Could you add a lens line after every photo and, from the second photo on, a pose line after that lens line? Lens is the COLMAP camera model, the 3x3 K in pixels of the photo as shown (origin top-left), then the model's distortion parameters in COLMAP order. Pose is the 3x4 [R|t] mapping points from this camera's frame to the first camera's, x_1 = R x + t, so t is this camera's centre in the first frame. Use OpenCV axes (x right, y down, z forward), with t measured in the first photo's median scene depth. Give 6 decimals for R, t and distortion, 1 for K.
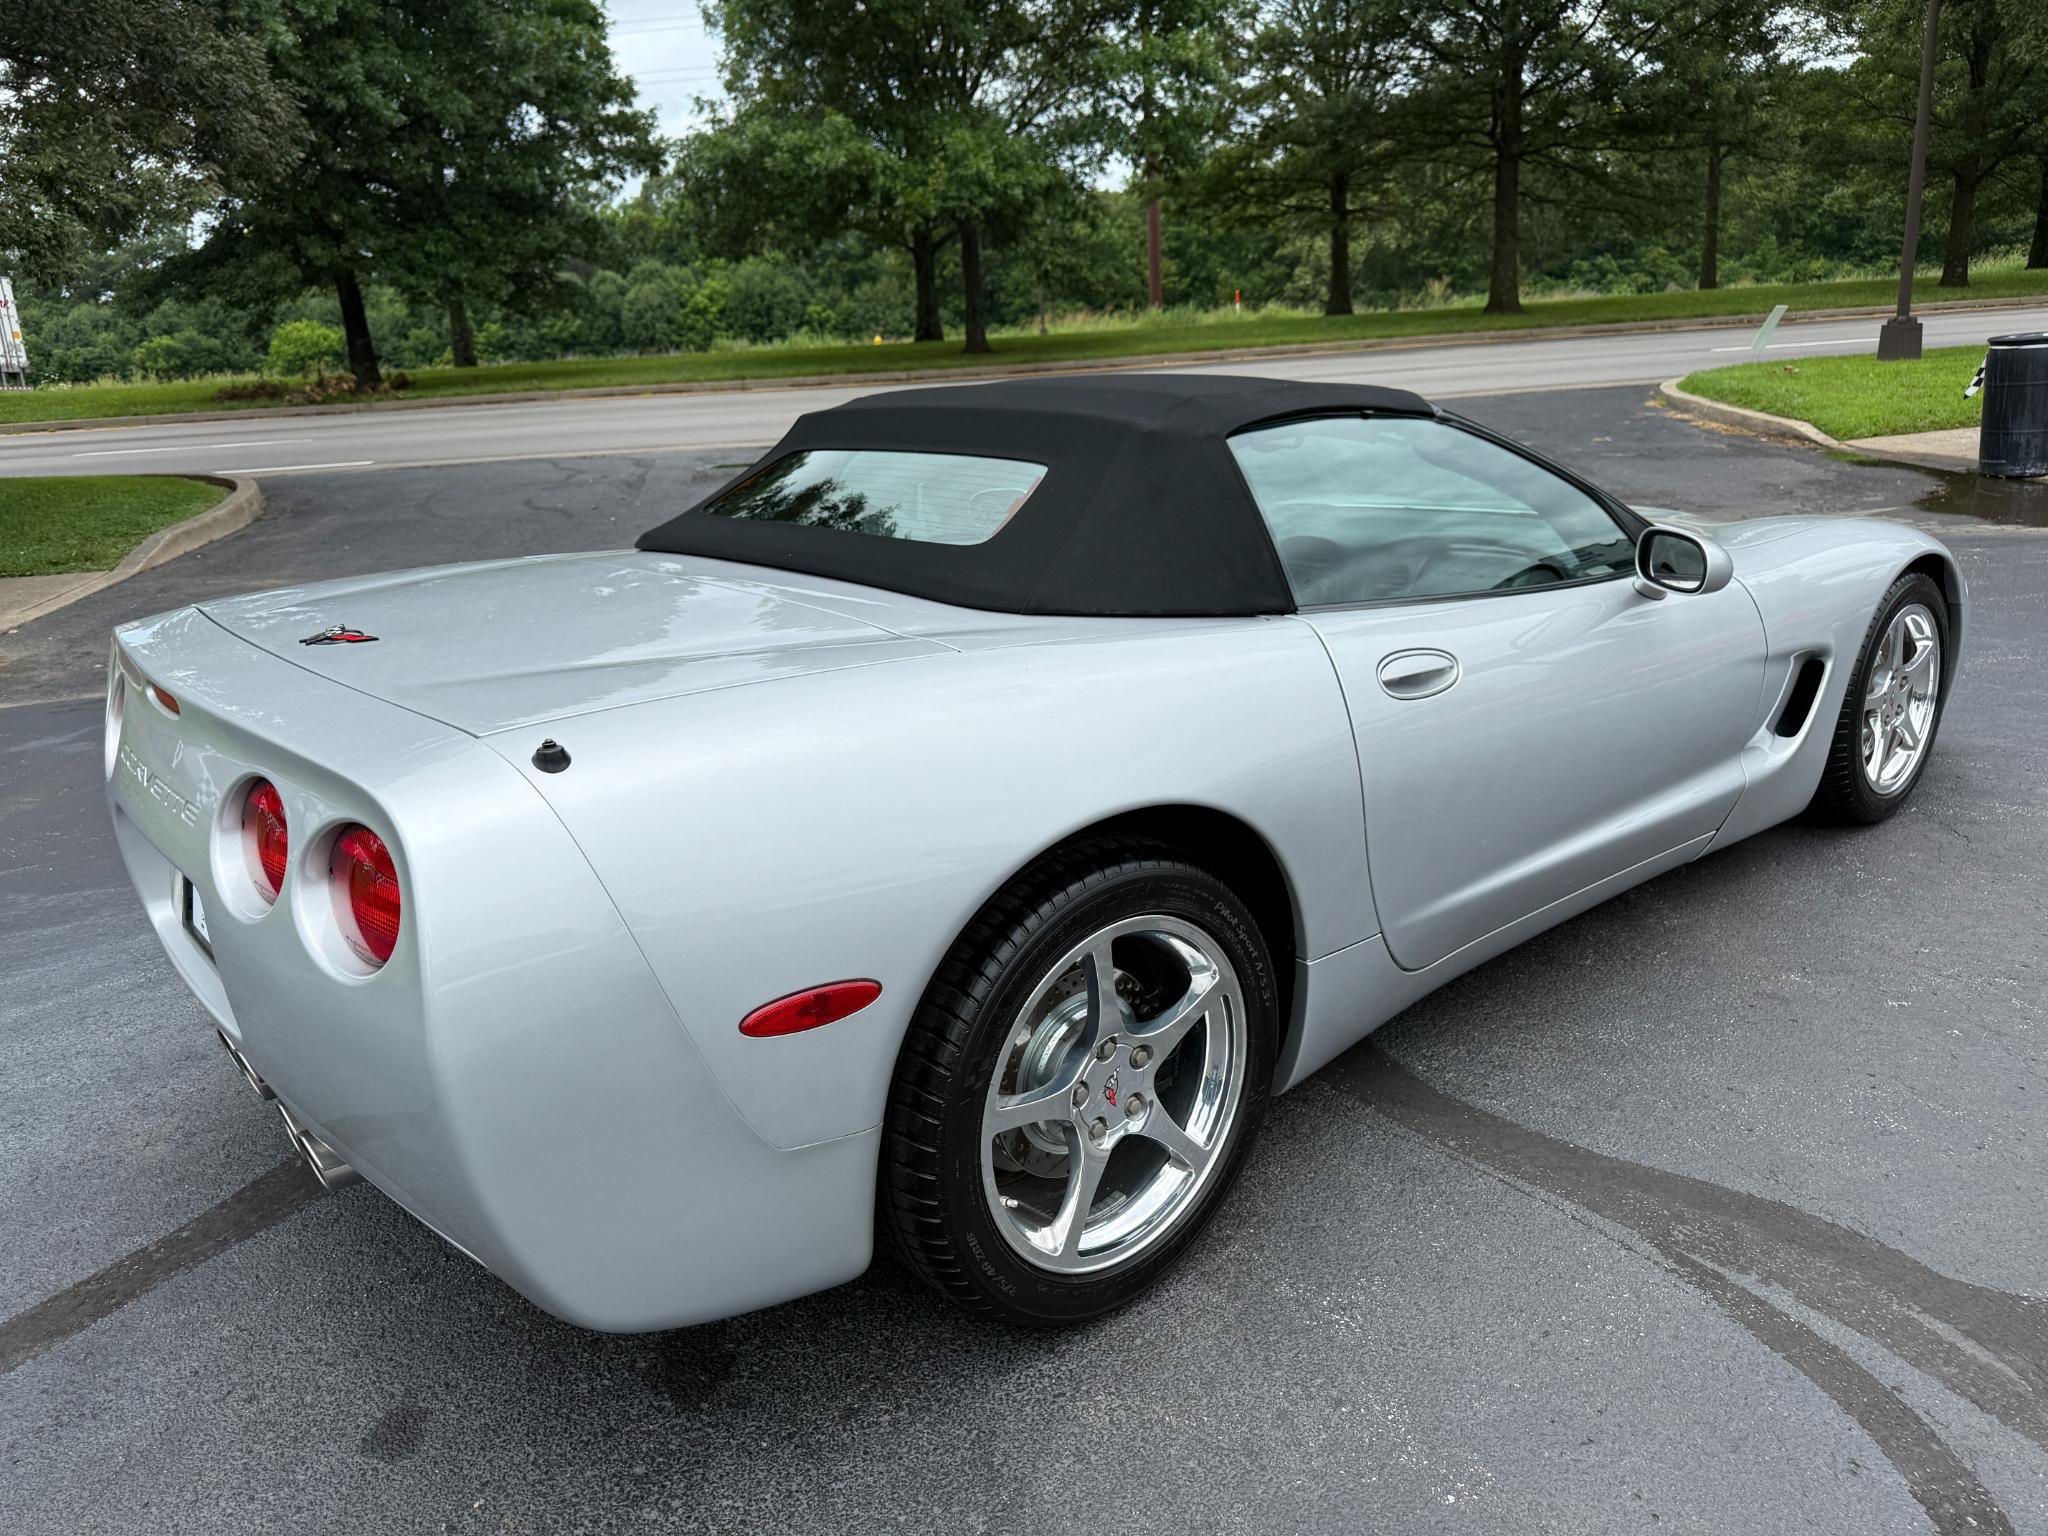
lens RADIAL K [[1451.3, 0, 1031.0], [0, 1451.3, 772.4], [0, 0, 1]] dist [0.017989, -0.022888]
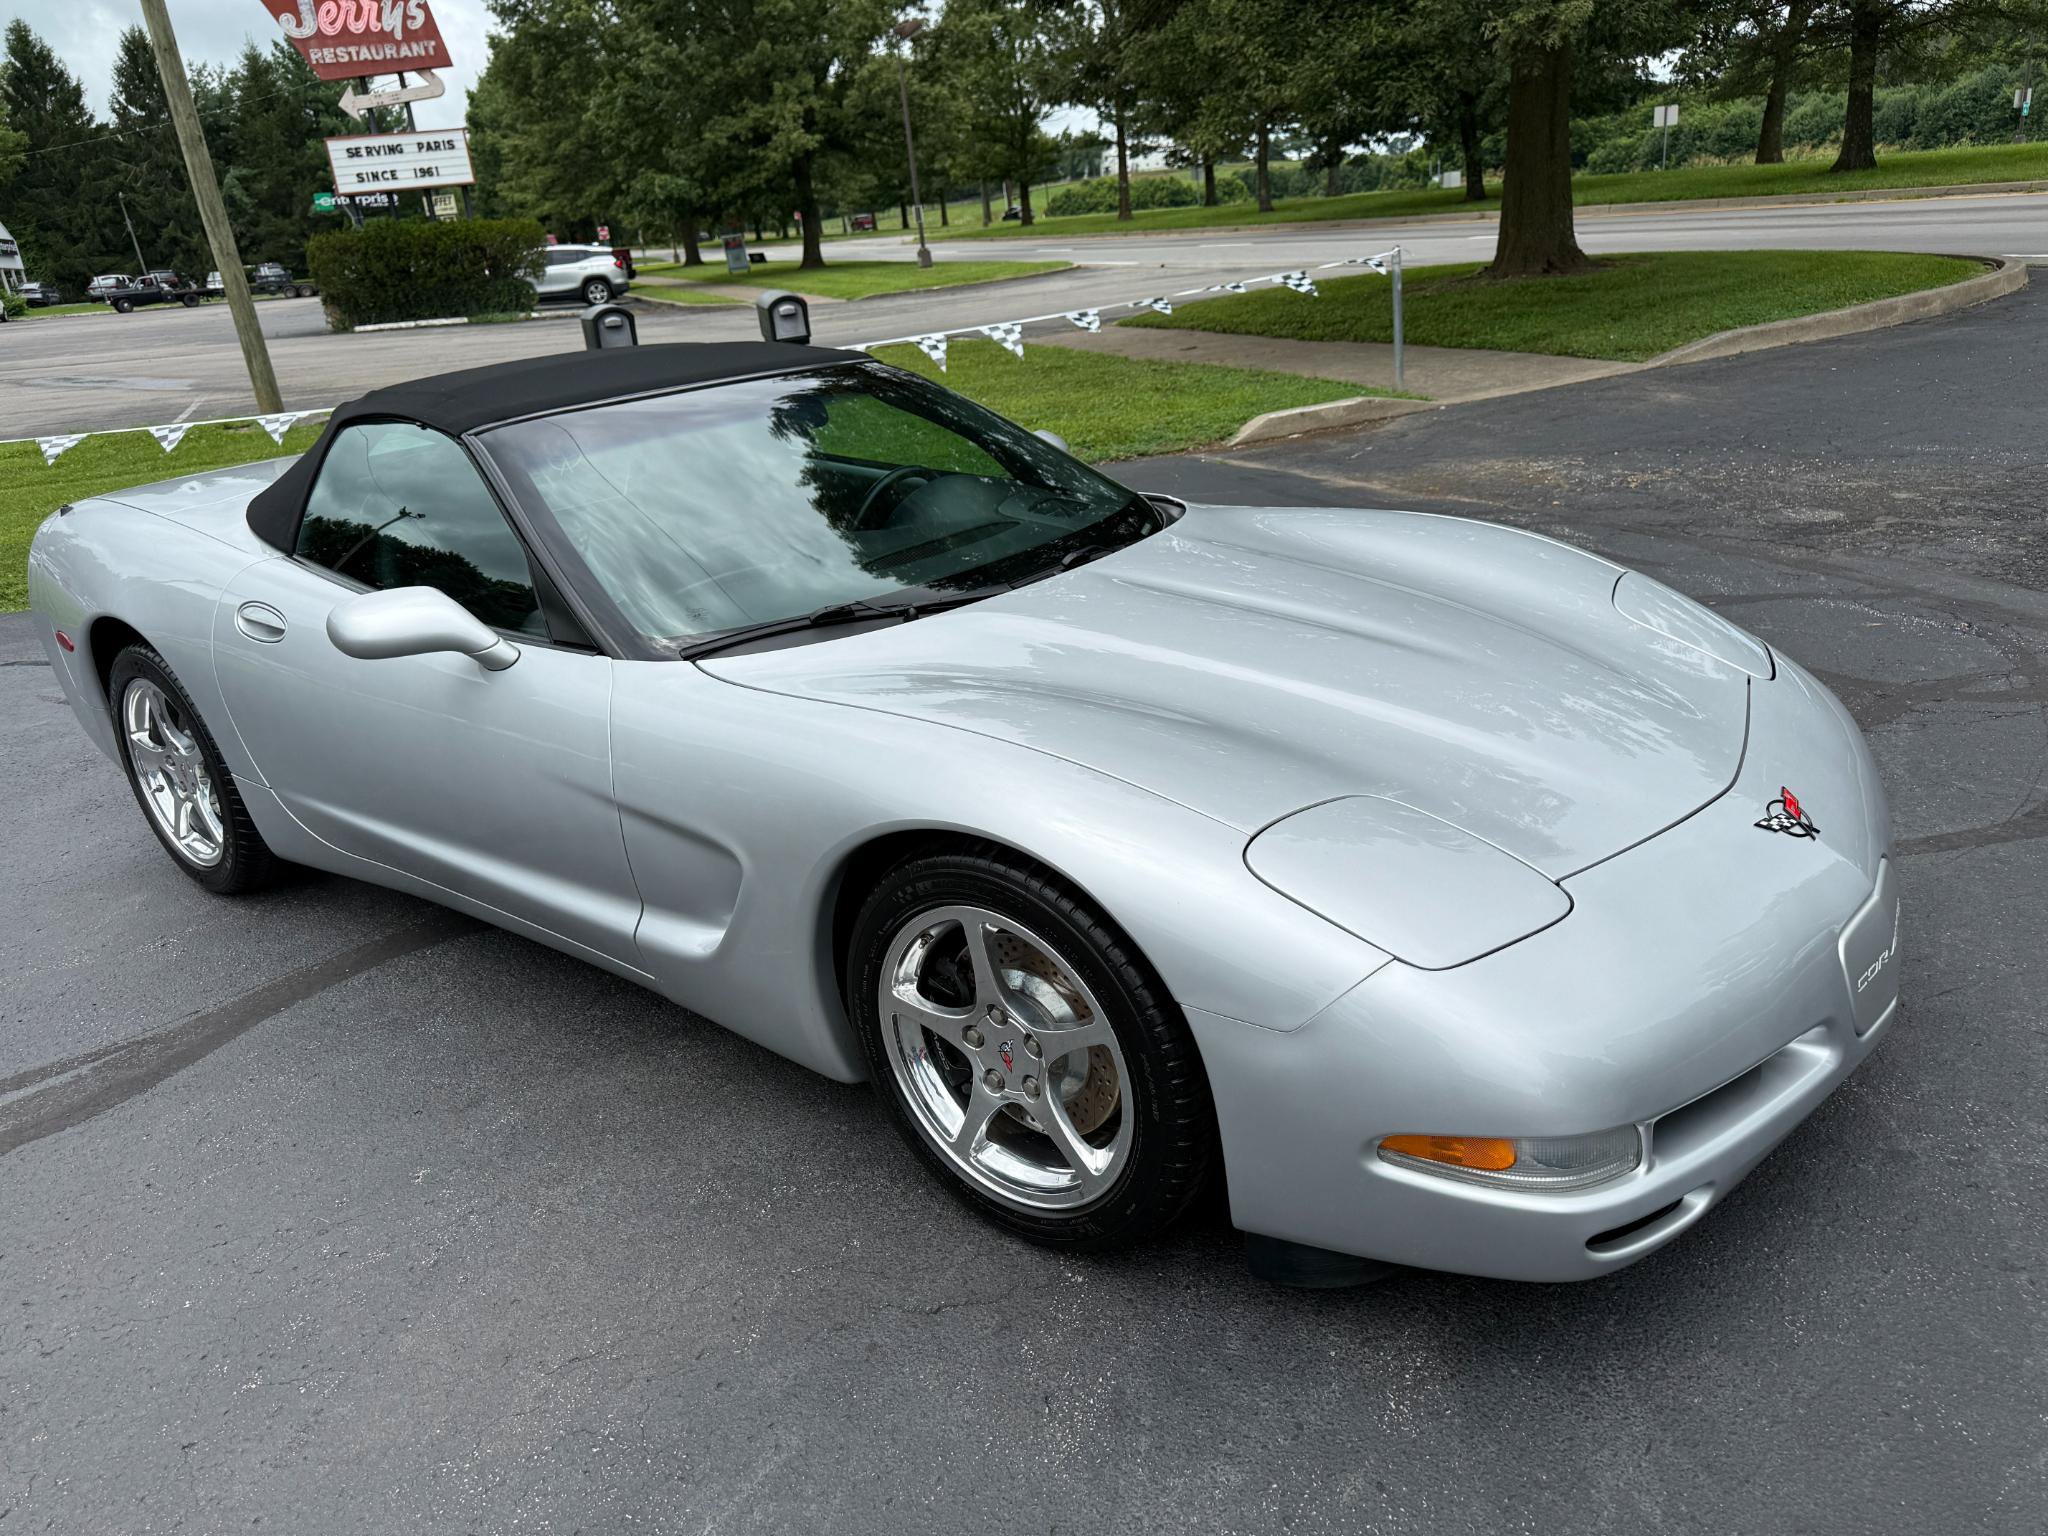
lens RADIAL K [[1451.3, 0, 1038.4], [0, 1451.3, 800.1], [0, 0, 1]] dist [0.017989, -0.022888]
pose [[0.204040, 0.391550, -0.897249, 0.132007], [-0.212149, 0.912436, 0.349934, -0.042444], [0.955699, 0.118950, 0.269240, 0.104304]]
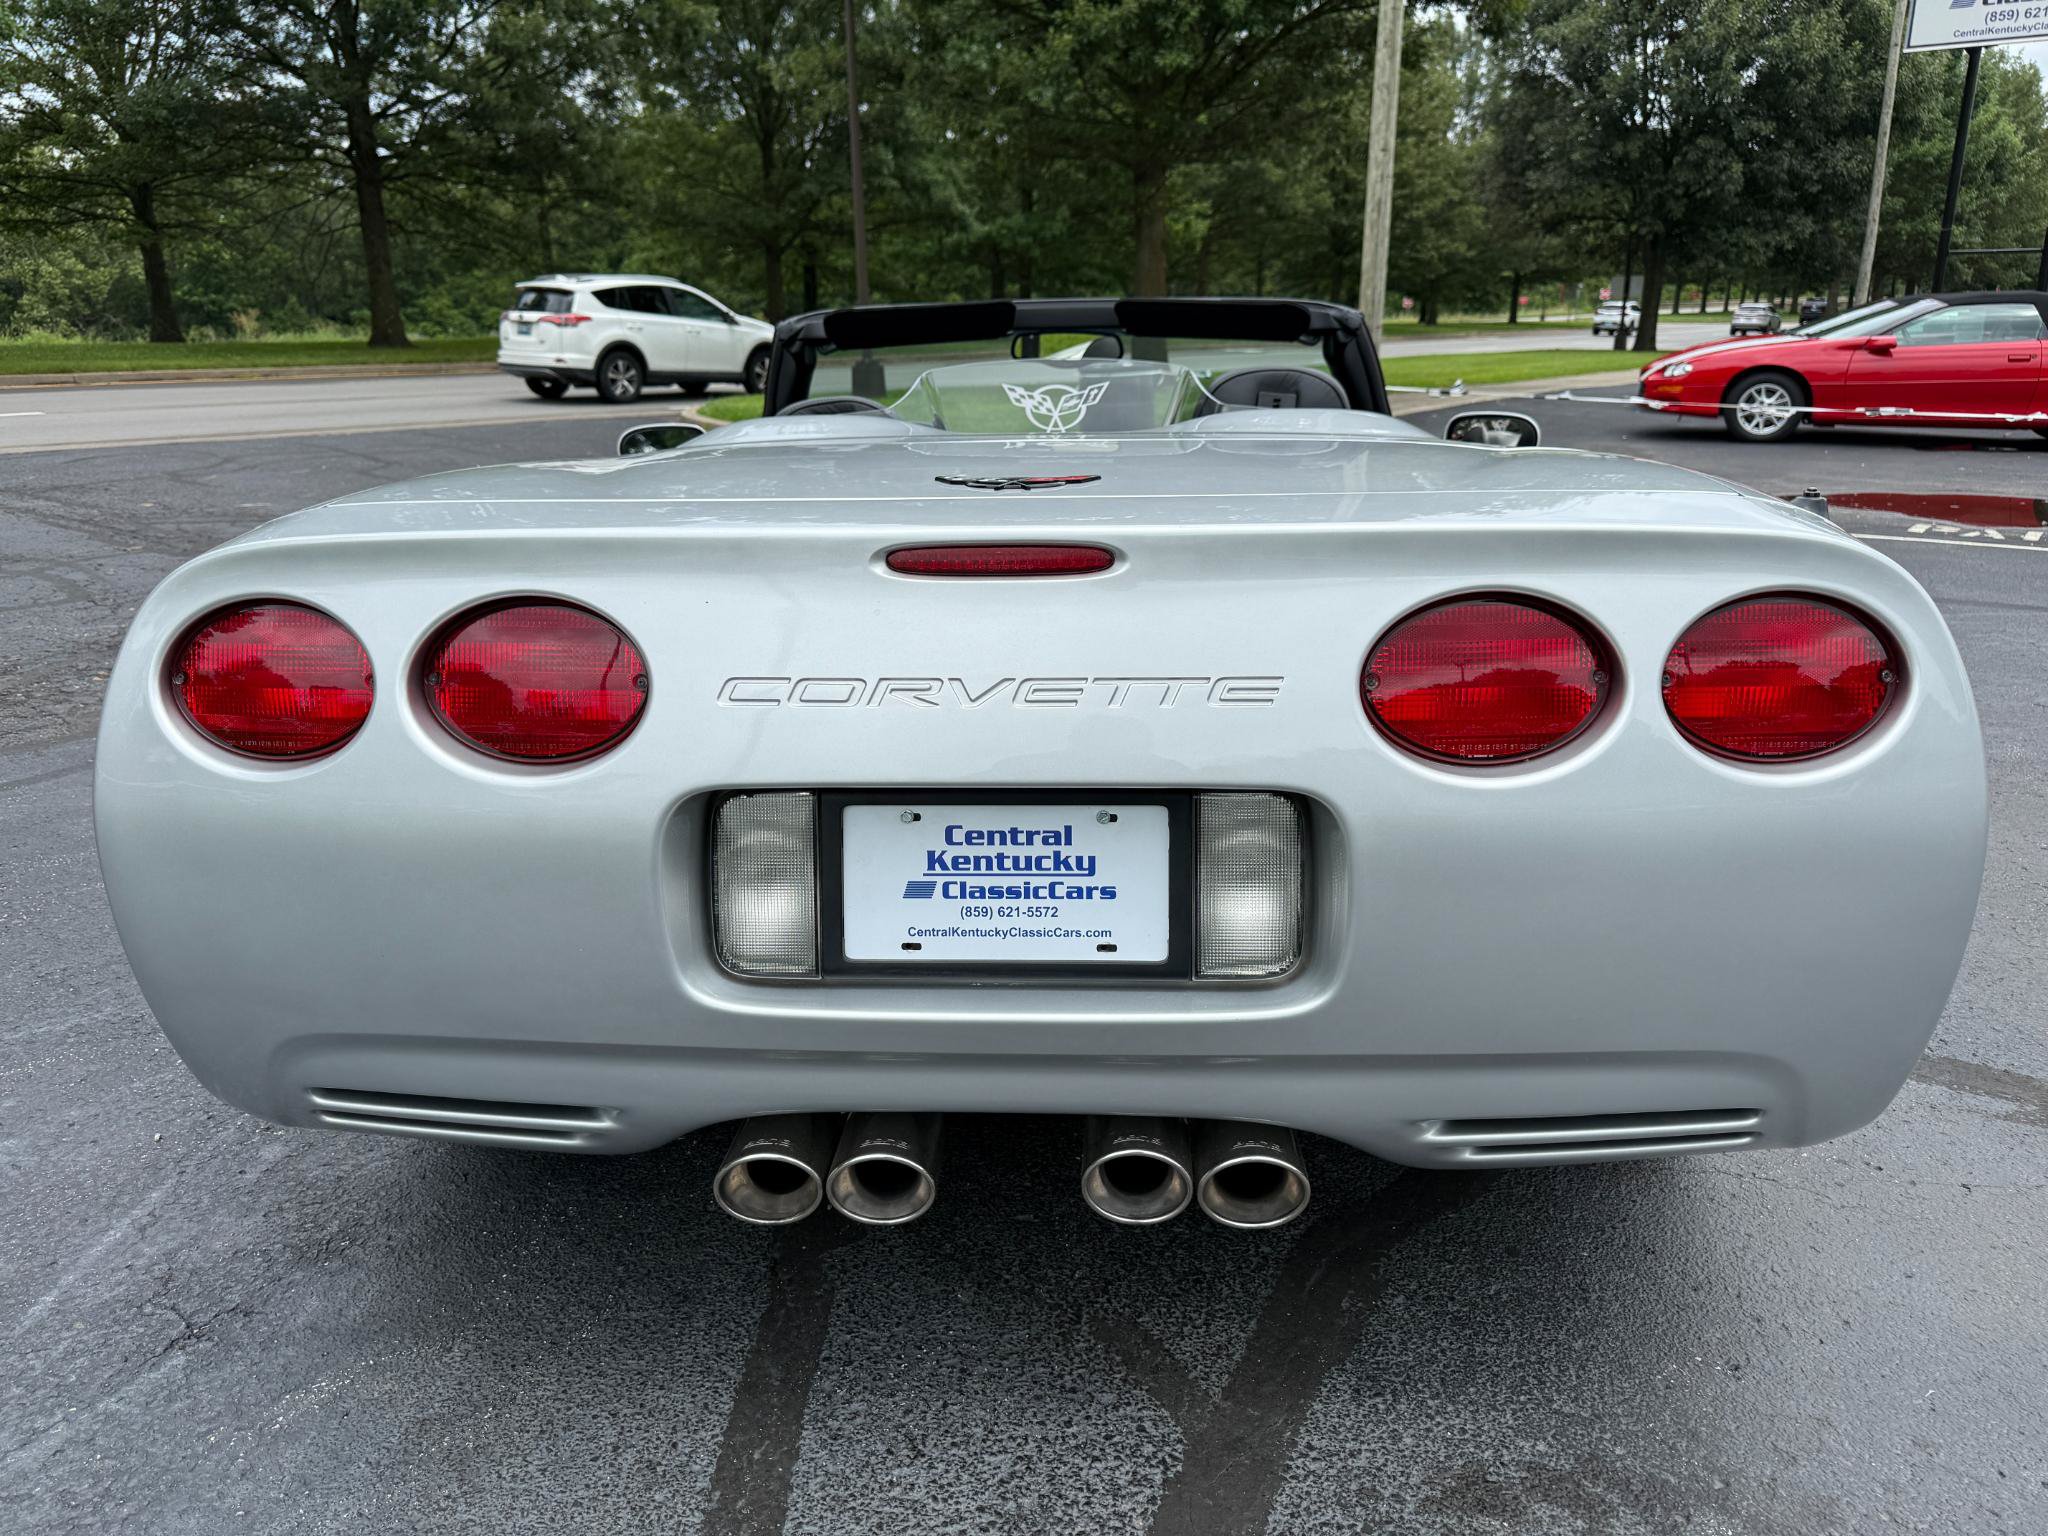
lens RADIAL K [[1451.3, 0, 1028.5], [0, 1451.3, 779.8], [0, 0, 1]] dist [0.017989, -0.022888]
pose [[0.720805, -0.158393, 0.674797, -0.064326], [0.177009, 0.983324, 0.041734, -0.008073], [-0.670155, 0.089363, 0.736822, 0.063583]]
